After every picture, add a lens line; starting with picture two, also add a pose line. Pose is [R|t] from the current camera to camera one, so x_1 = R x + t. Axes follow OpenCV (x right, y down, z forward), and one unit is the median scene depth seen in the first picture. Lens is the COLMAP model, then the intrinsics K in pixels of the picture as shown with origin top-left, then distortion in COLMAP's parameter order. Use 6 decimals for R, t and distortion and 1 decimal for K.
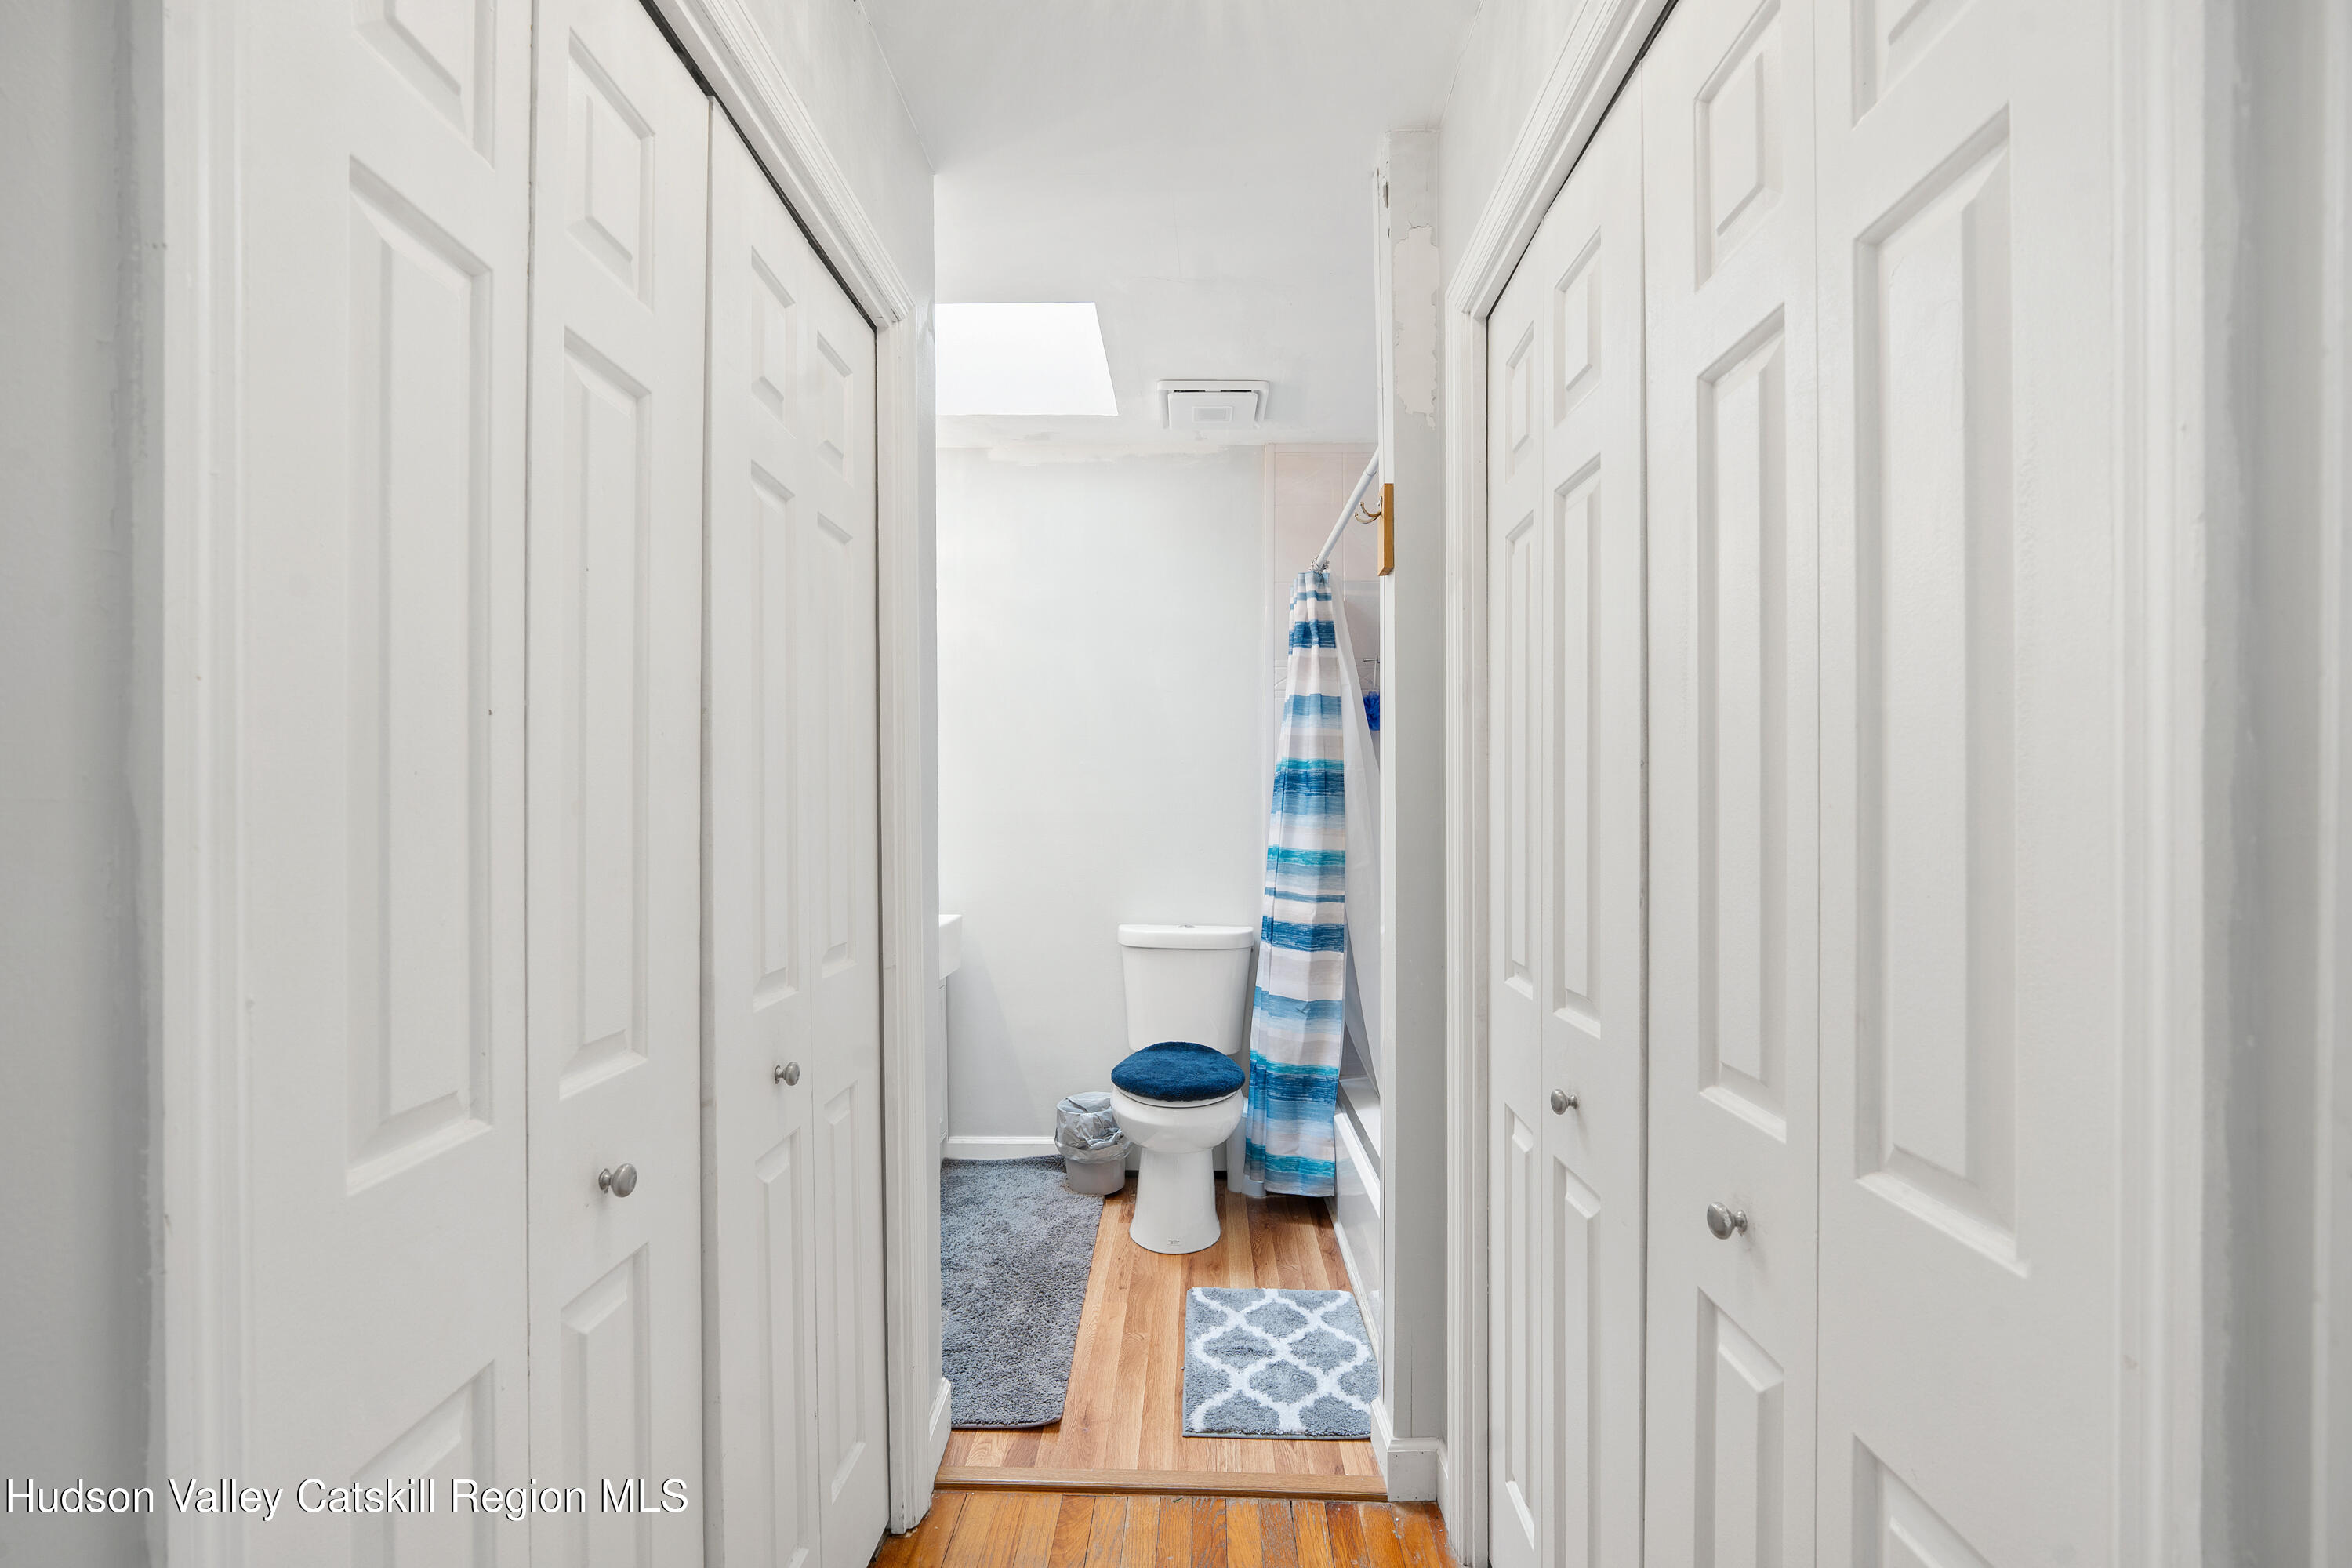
lens RADIAL K [[1050.9, 0, 1175.6], [0, 1050.9, 797.0], [0, 0, 1]] dist [-0.011112, 0.003294]
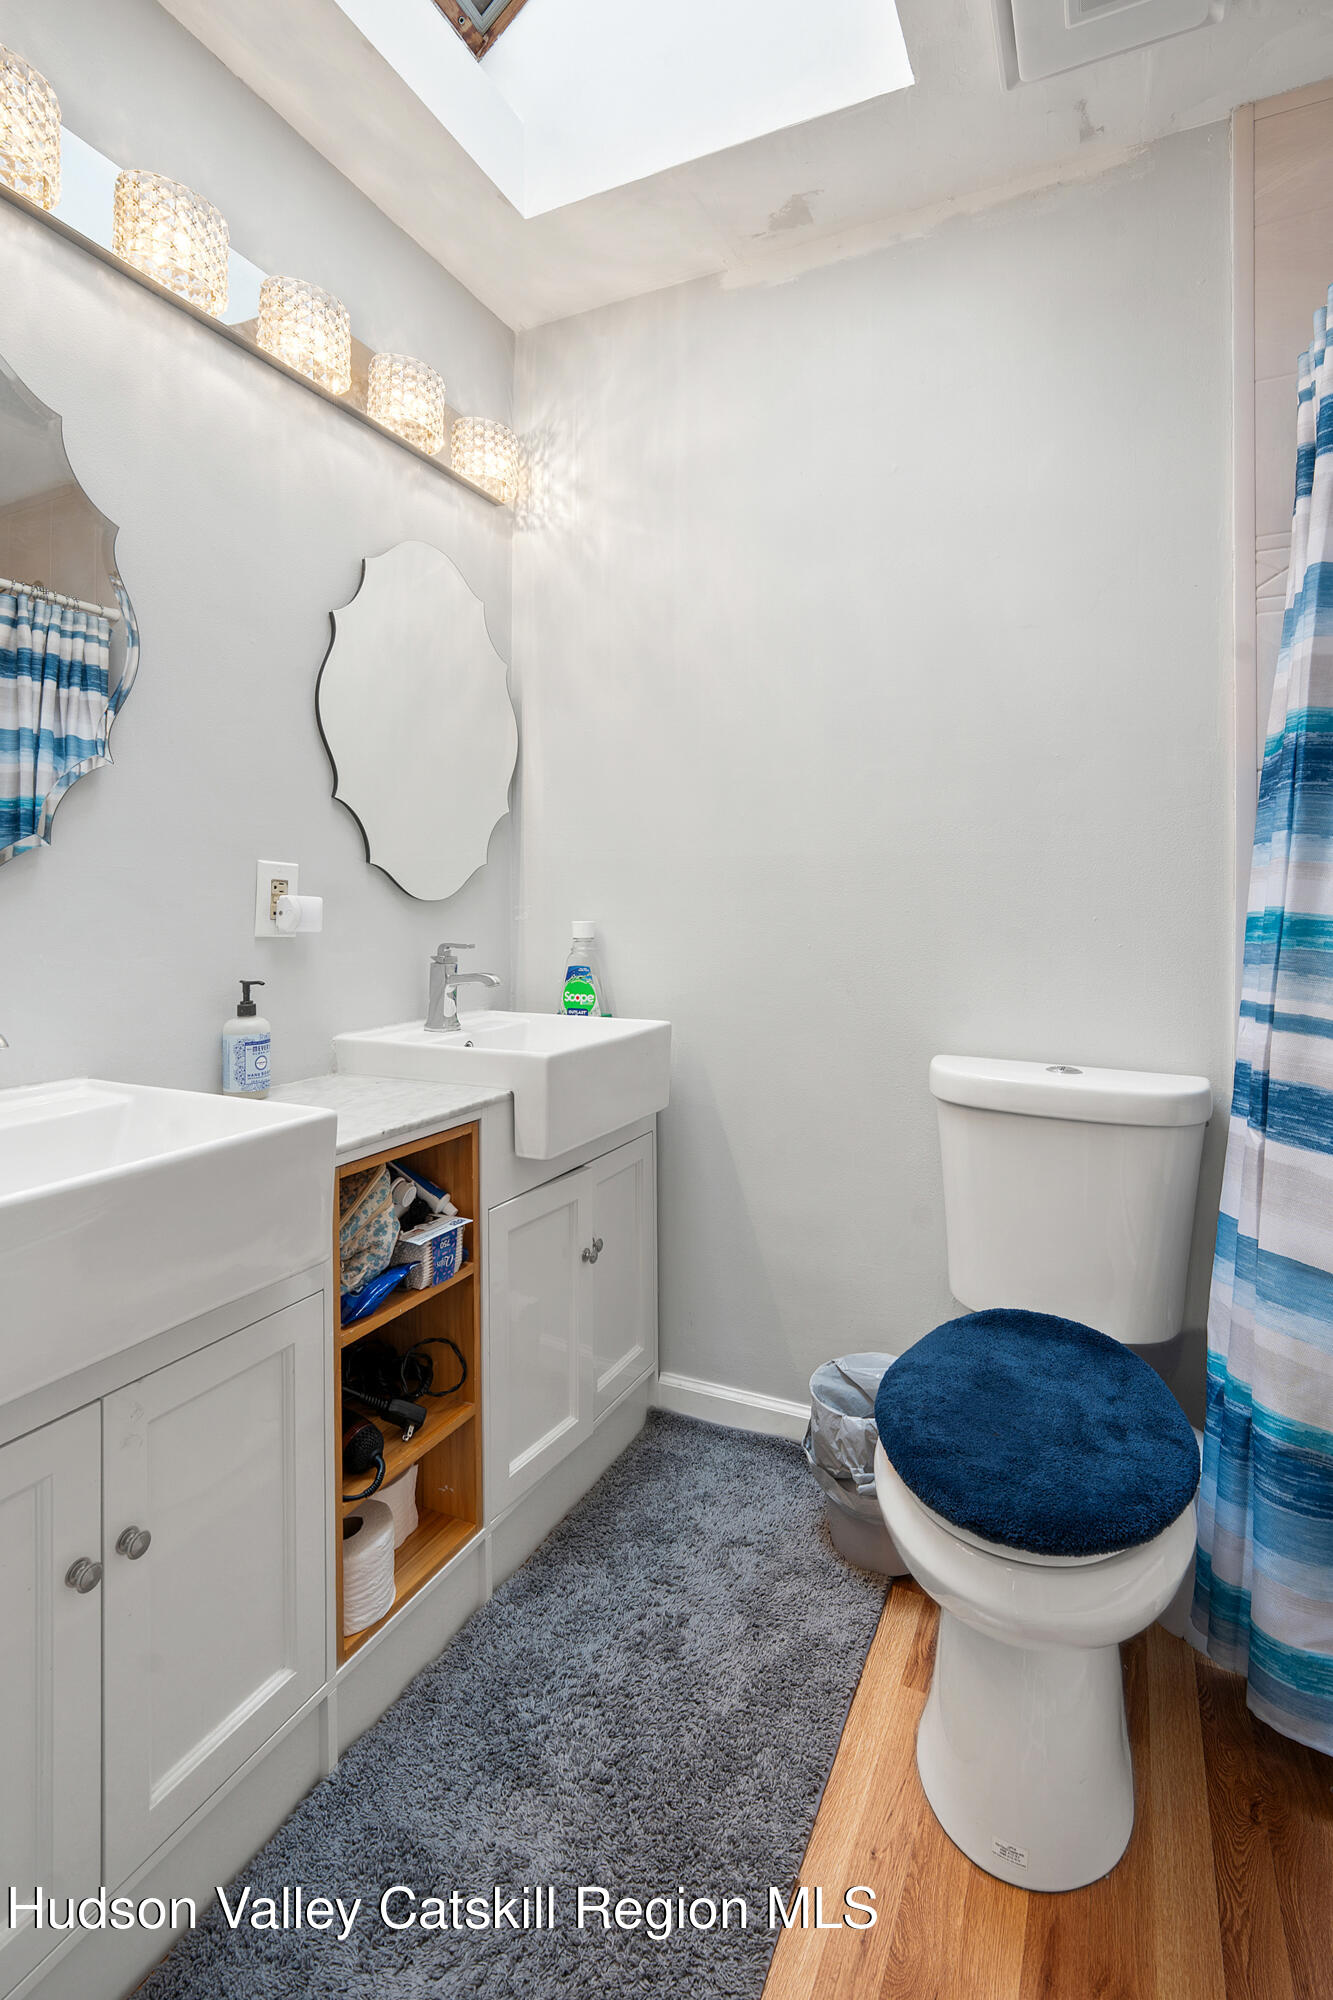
lens RADIAL K [[893.6, 0, 705.4], [0, 893.6, 900.3], [0, 0, 1]] dist [-0.011112, 0.003294]
pose [[0.916596, -0.001945, -0.399809, 0.025813], [0.002851, 0.999995, 0.001671, 0.040723], [0.399804, -0.002671, 0.916597, 0.557234]]
